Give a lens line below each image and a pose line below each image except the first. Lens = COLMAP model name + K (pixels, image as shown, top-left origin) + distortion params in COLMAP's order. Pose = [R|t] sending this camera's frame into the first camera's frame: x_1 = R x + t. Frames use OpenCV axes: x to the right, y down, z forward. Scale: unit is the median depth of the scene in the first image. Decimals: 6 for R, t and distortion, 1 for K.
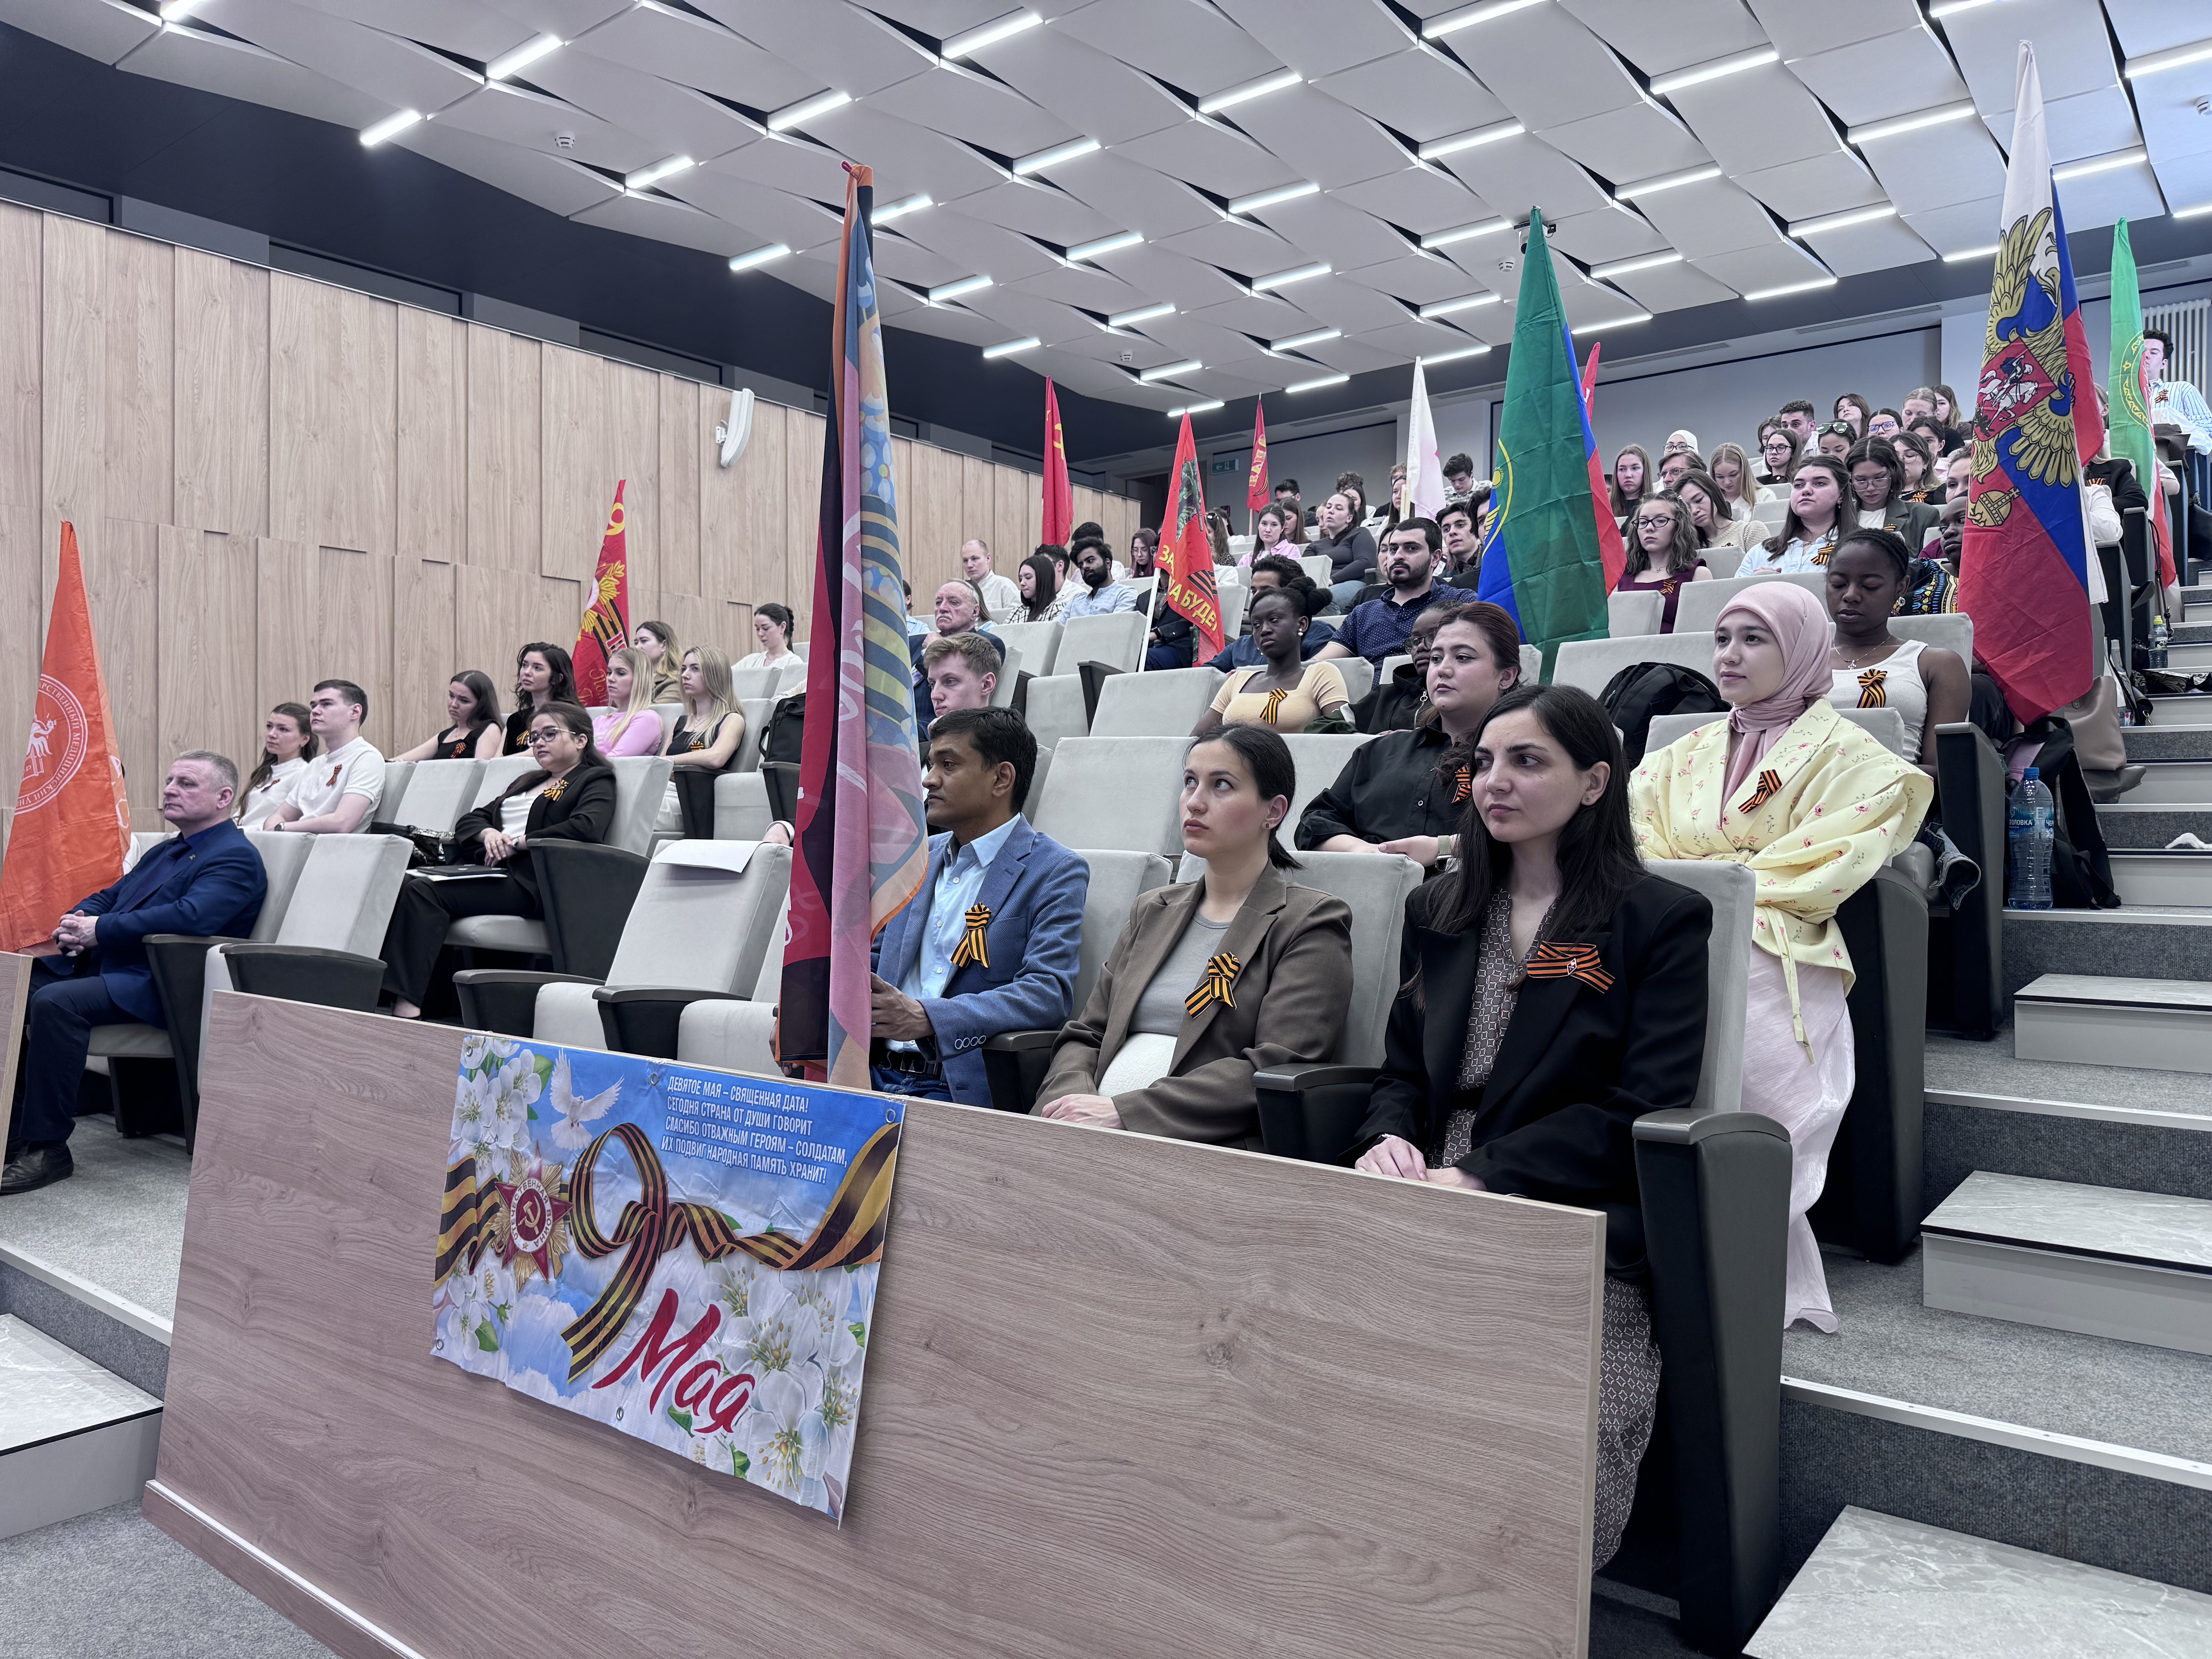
lens RADIAL K [[1562.9, 0, 1095.5], [0, 1562.9, 814.6], [0, 0, 1]] dist [0.047922, -0.052765]
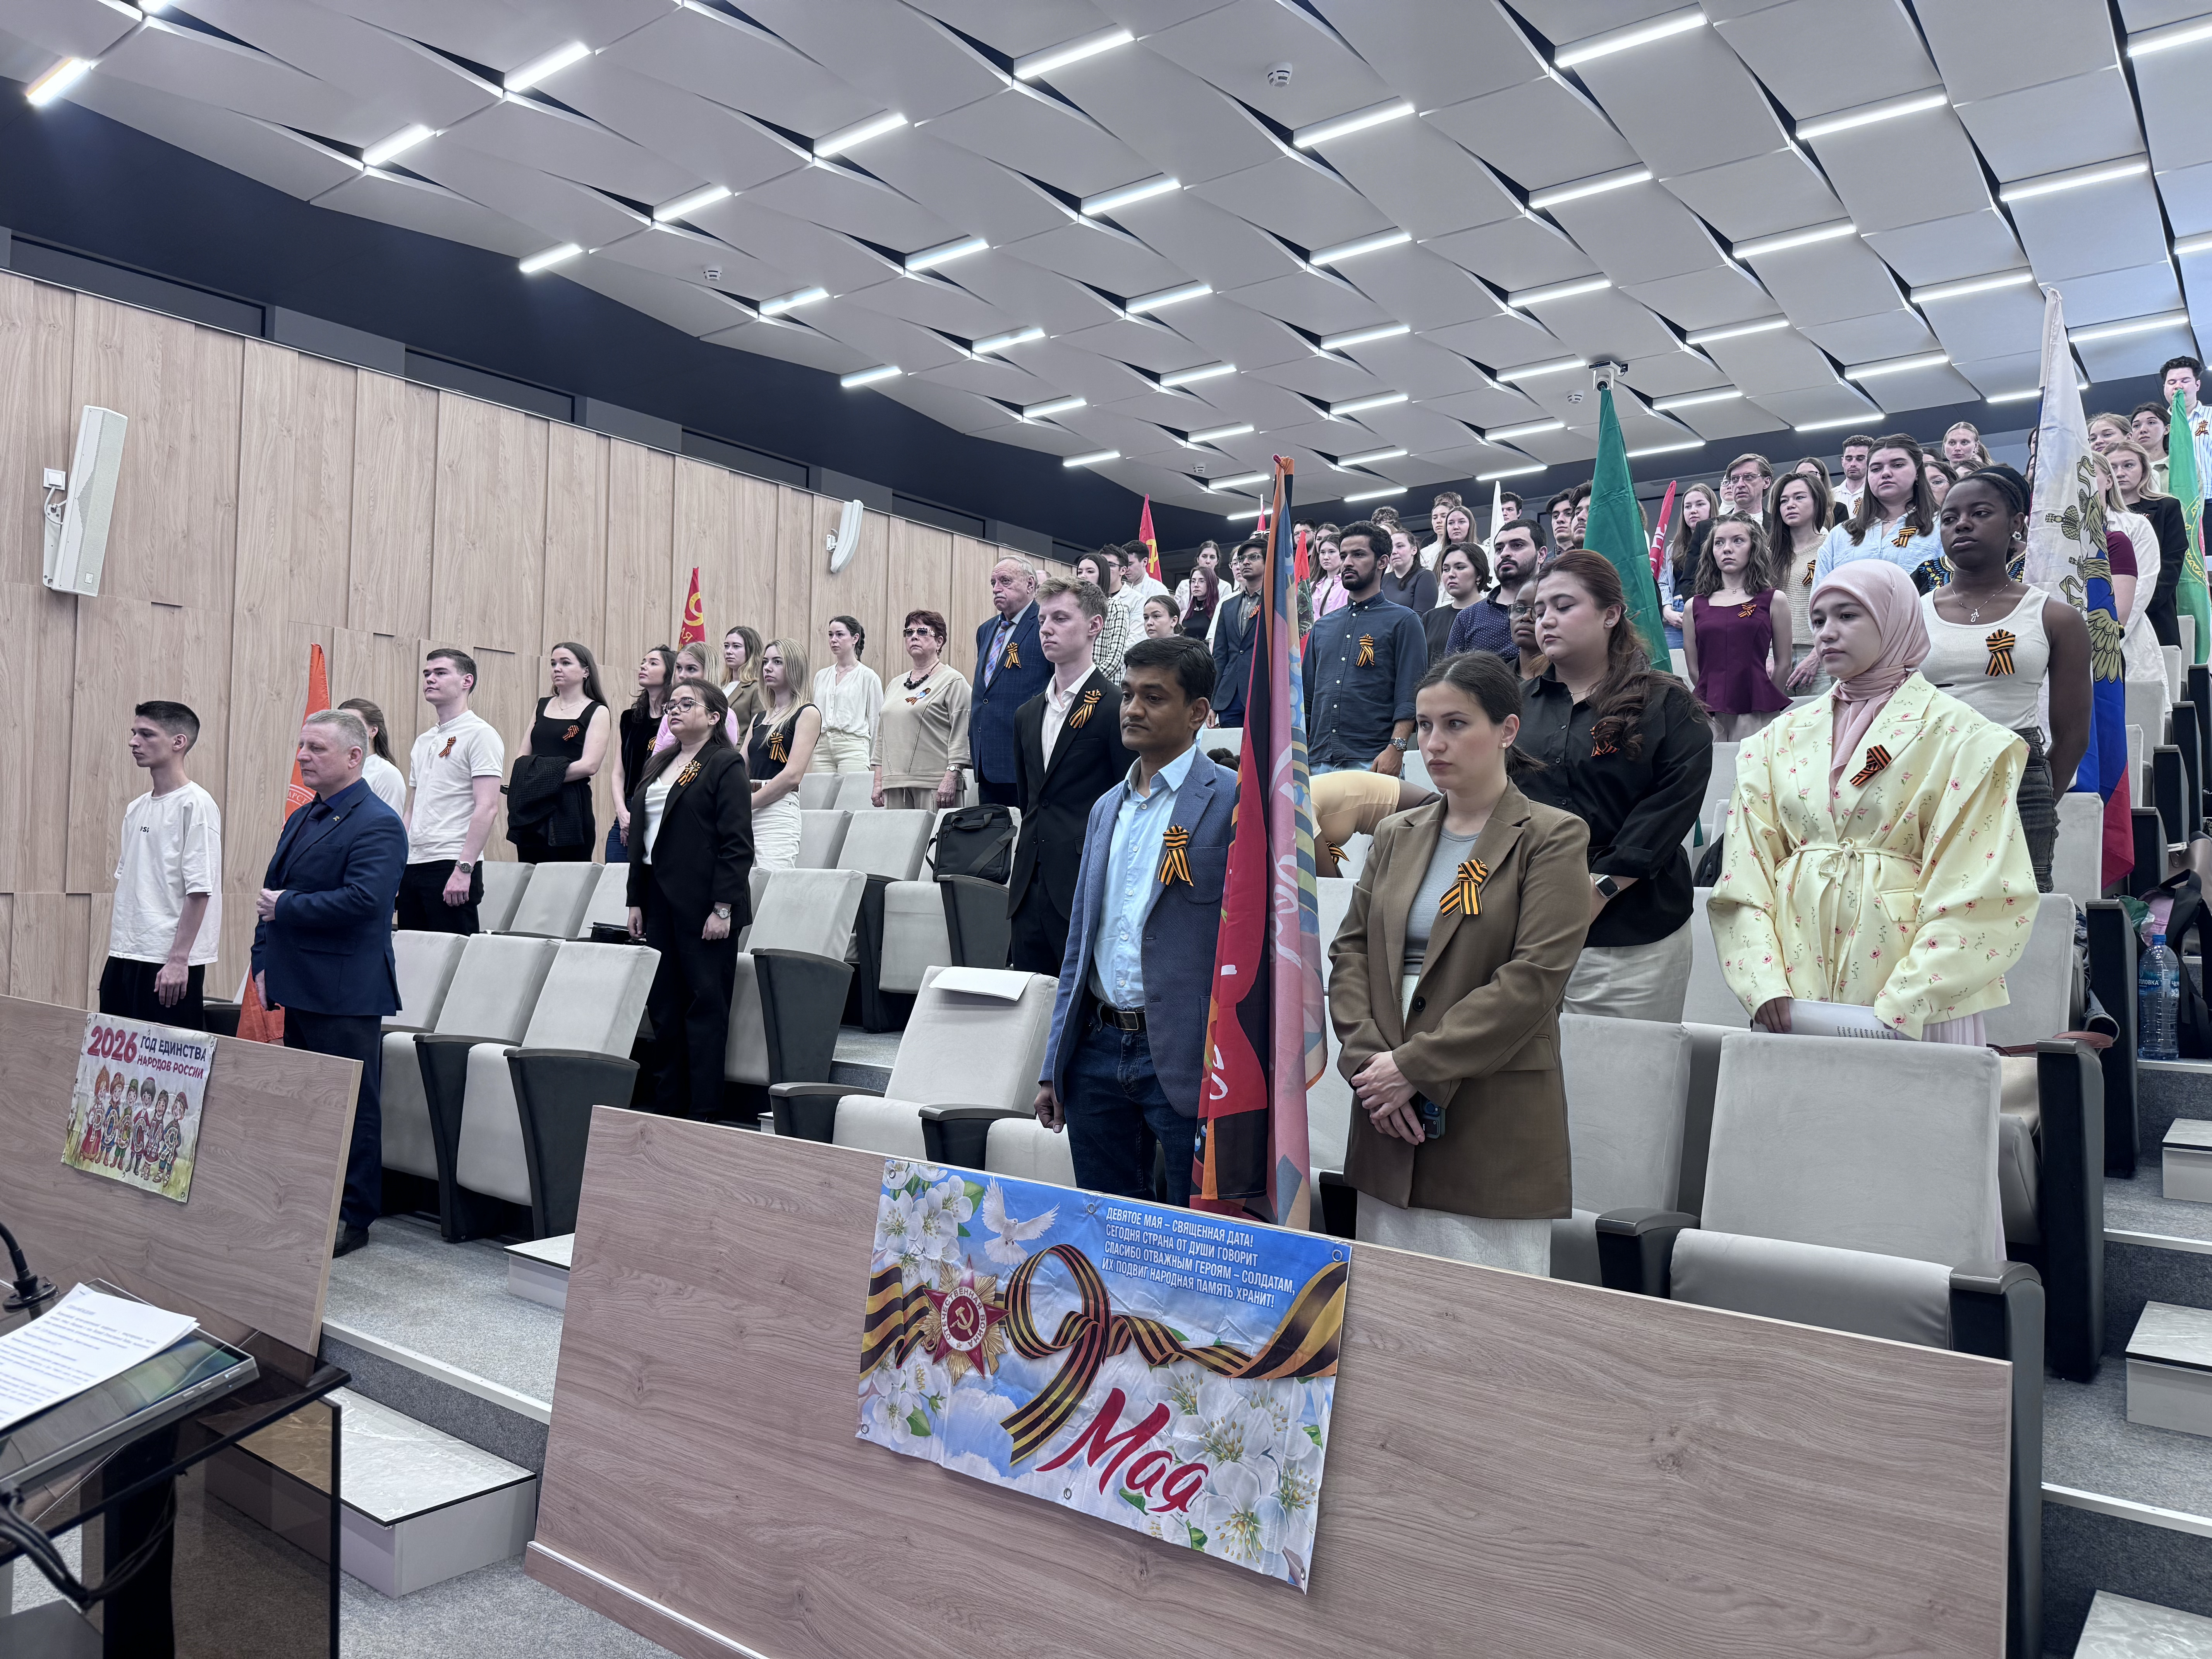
lens RADIAL K [[1562.9, 0, 1095.3], [0, 1562.9, 823.1], [0, 0, 1]] dist [0.047922, -0.052765]
pose [[0.999744, 0.022237, 0.004267, -0.262094], [-0.022058, 0.999033, -0.038027, -0.073496], [-0.005109, 0.037923, 0.999268, -0.189377]]
